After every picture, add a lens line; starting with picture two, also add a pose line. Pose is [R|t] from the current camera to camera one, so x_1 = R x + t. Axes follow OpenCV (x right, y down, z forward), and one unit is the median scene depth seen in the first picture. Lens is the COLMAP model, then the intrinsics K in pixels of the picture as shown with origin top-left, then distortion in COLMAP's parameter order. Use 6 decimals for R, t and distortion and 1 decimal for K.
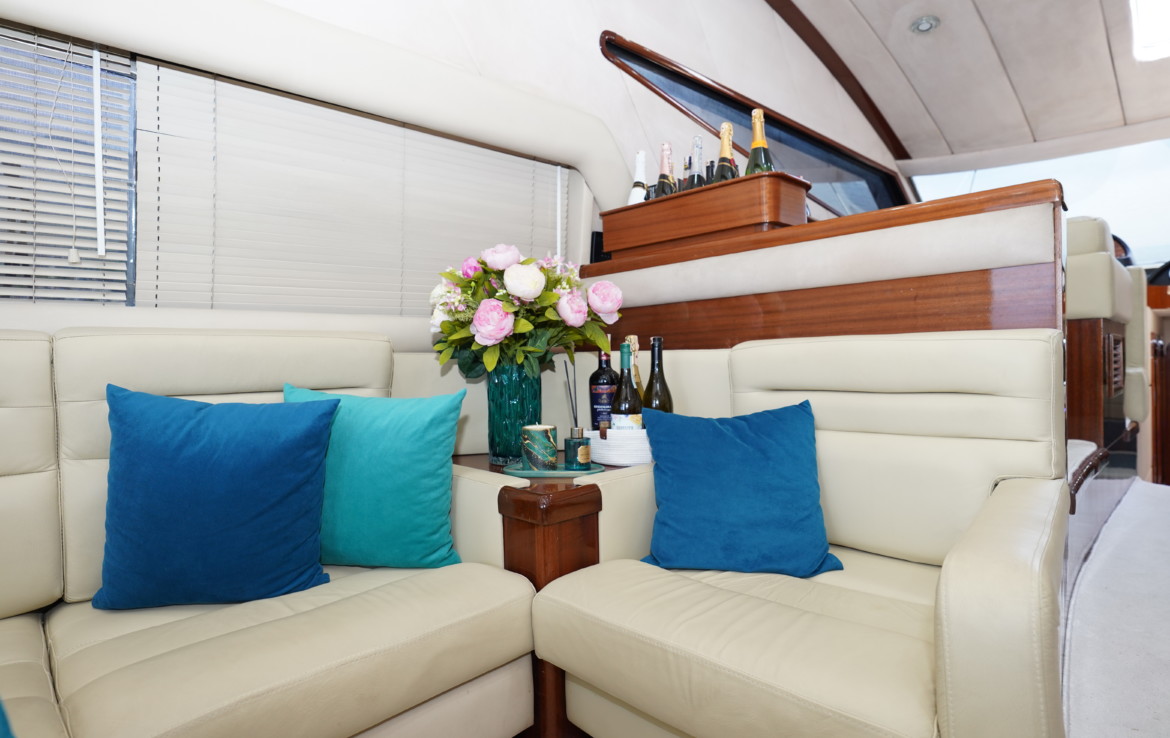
lens RADIAL K [[618.6, 0, 585.0], [0, 618.6, 369.0], [0, 0, 1]] dist [-0.023729, -0.000231]
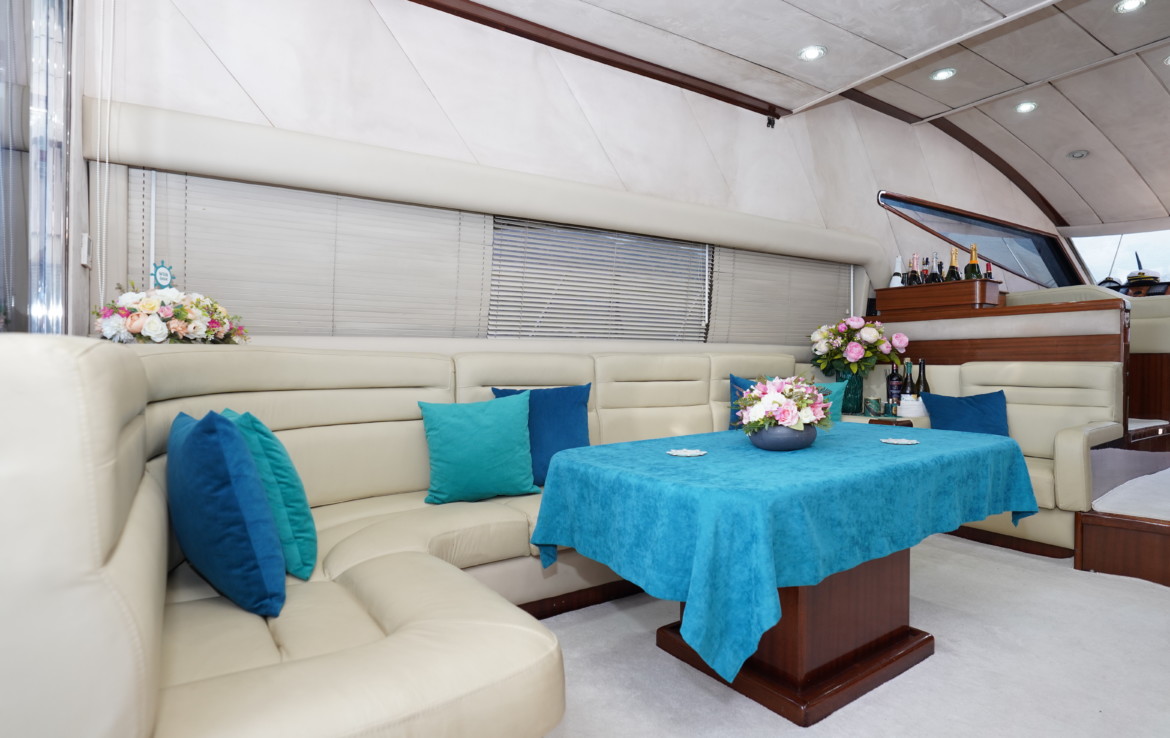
lens RADIAL K [[611.5, 0, 584.3], [0, 611.5, 363.5], [0, 0, 1]] dist [-0.023592, 0.001182]
pose [[0.979023, 0.025296, -0.202175, -0.609352], [-0.027042, 0.999617, -0.005881, 0.008112], [0.201949, 0.011225, 0.979332, -1.300485]]
